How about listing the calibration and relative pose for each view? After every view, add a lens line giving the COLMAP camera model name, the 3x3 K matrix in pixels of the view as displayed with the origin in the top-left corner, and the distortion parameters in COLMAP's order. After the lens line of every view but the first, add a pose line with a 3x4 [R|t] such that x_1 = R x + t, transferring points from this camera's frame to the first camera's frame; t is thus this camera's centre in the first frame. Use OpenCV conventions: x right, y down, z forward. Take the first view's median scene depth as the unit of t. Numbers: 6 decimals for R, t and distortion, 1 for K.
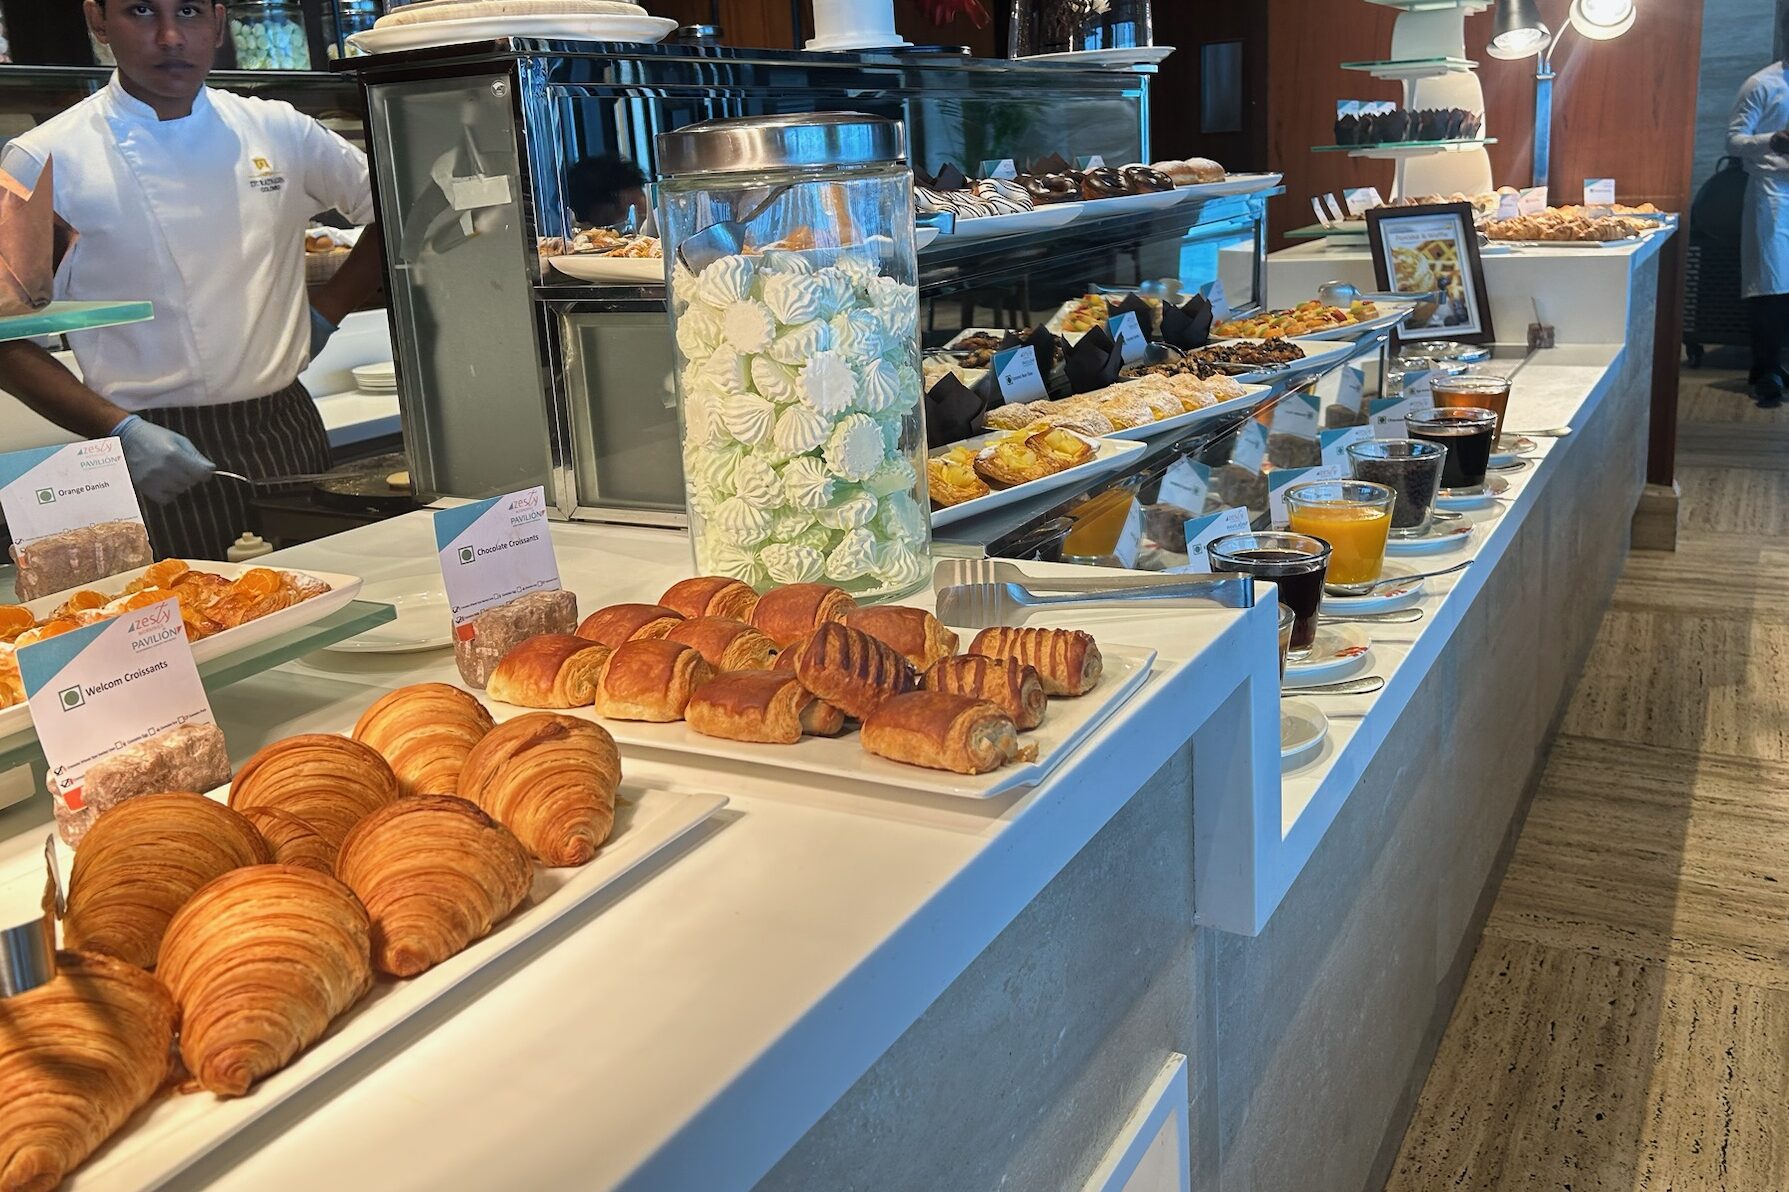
lens RADIAL K [[1590.8, 0, 887.4], [0, 1590.8, 591.6], [0, 0, 1]] dist [-0.002578, 0.015960]
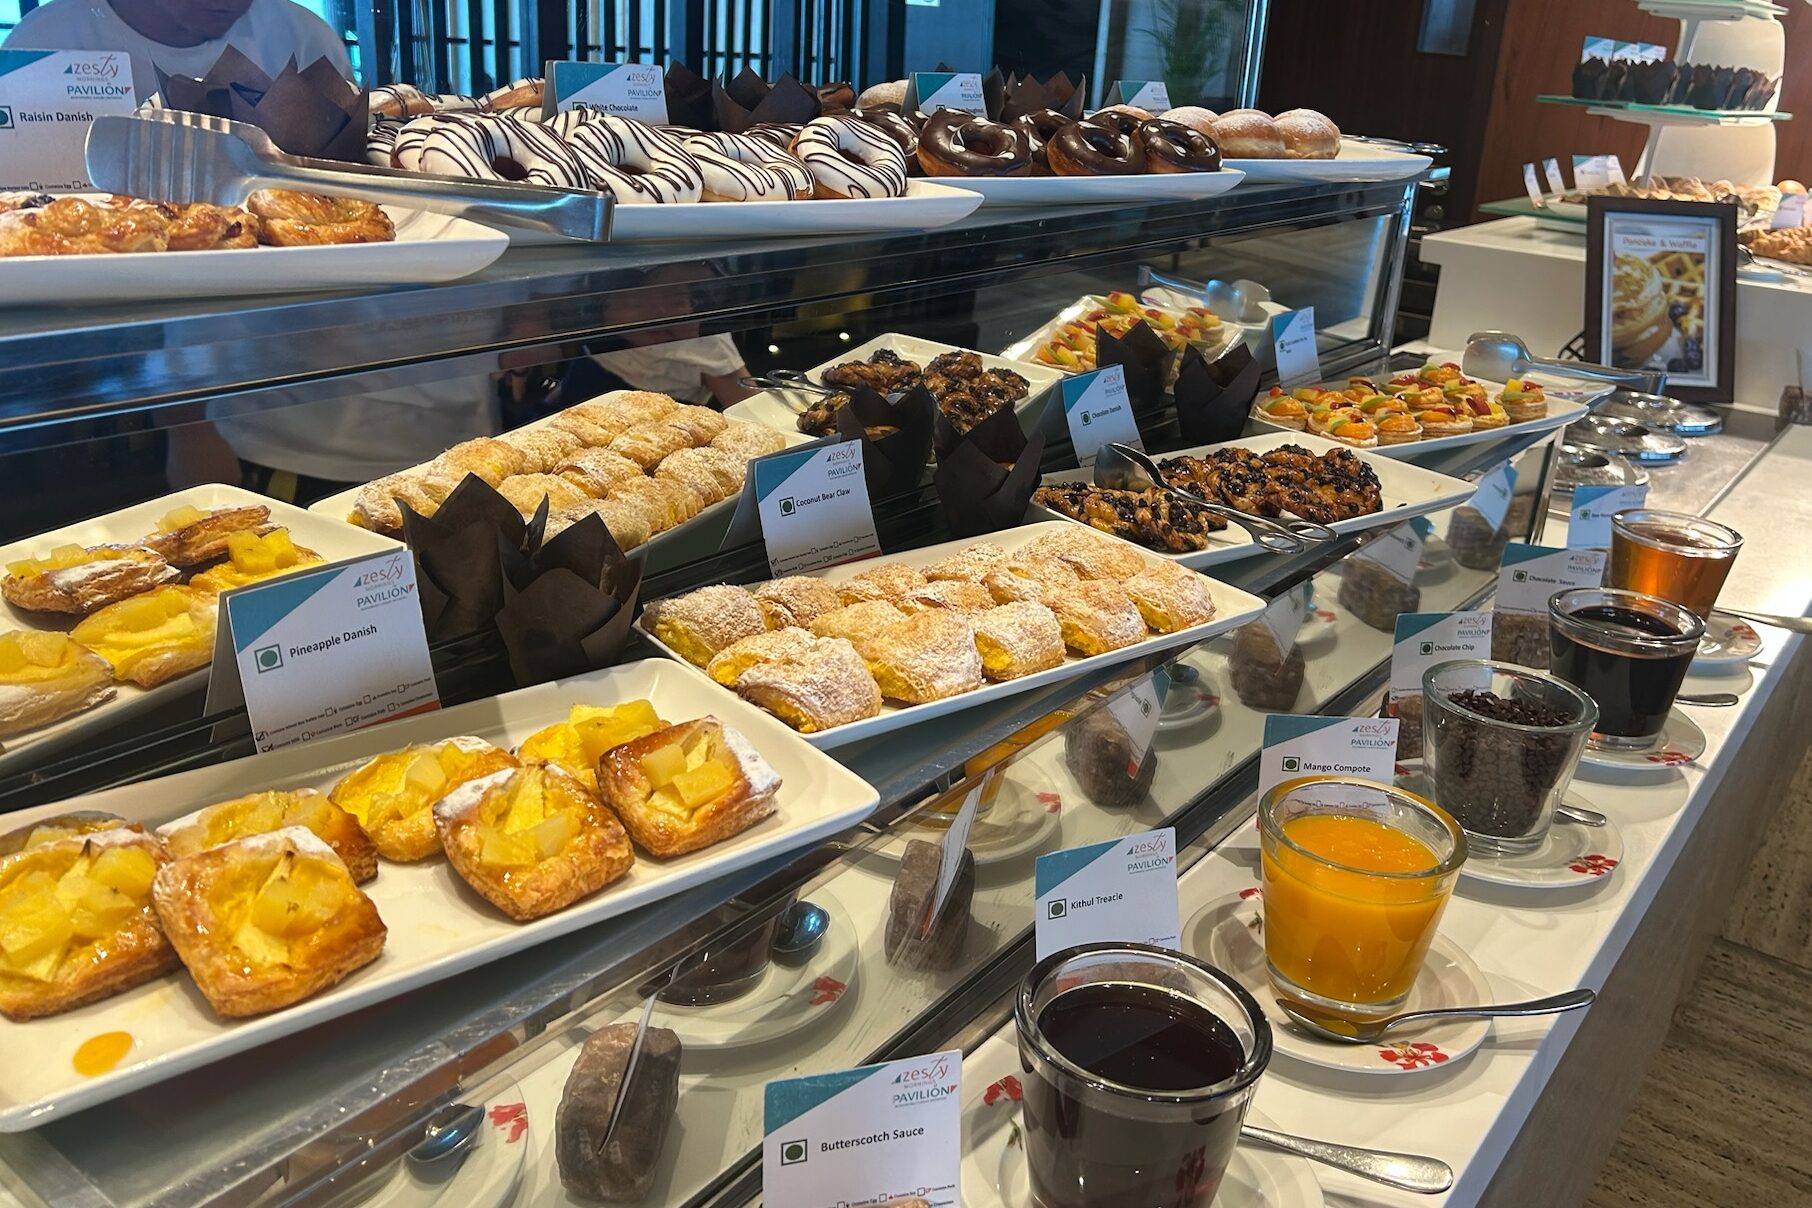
lens RADIAL K [[1611.3, 0, 914.0], [0, 1611.3, 609.8], [0, 0, 1]] dist [-0.002578, 0.015960]
pose [[0.984275, 0.161458, -0.071655, 0.079216], [-0.154331, 0.983361, 0.095831, -0.076184], [0.085935, -0.083265, 0.992815, 0.222806]]
